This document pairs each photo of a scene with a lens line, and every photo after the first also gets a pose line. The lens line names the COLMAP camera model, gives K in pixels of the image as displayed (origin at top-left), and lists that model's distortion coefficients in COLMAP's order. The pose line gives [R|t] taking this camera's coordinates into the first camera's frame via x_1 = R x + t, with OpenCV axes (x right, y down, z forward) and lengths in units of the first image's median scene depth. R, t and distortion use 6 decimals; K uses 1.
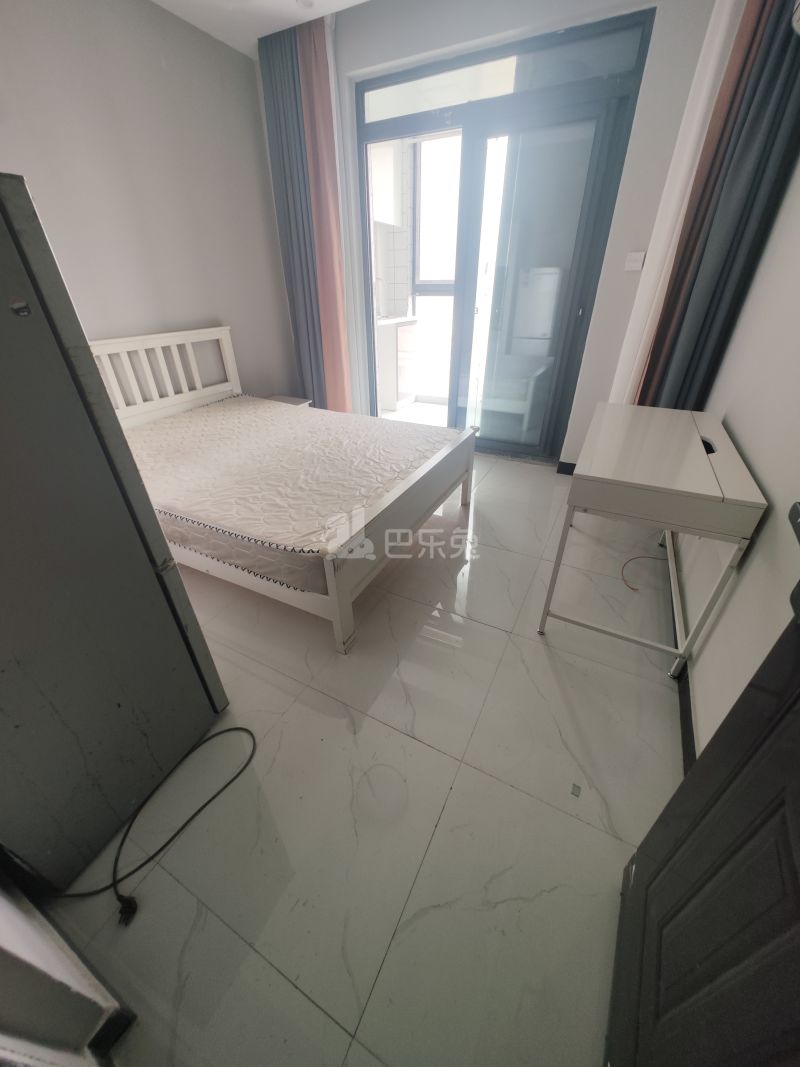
lens RADIAL K [[401.6, 0, 400.0], [0, 401.6, 533.5], [0, 0, 1]] dist [-0.002500, -0.000106]
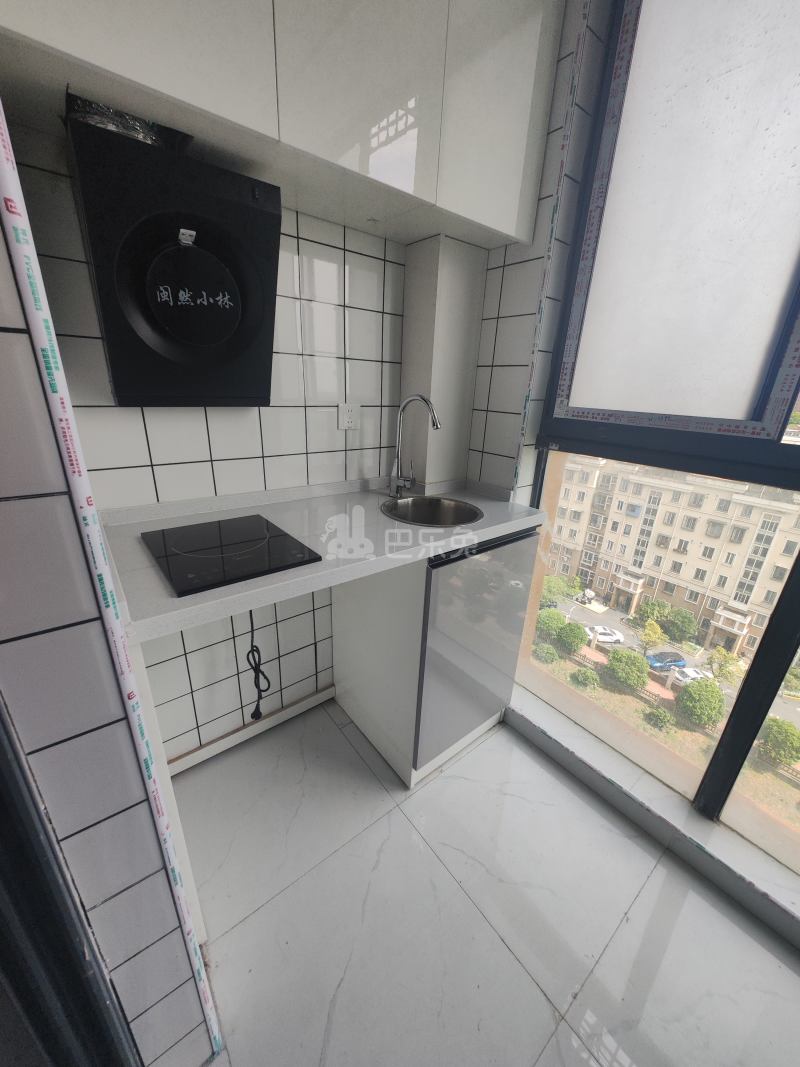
lens RADIAL K [[401.6, 0, 400.0], [0, 401.6, 533.5], [0, 0, 1]] dist [-0.002500, -0.000106]
pose [[0.912533, 0.184154, -0.365199, 0.059003], [-0.253822, 0.955137, -0.152600, -0.458054], [0.320714, 0.231948, 0.918337, 0.699374]]
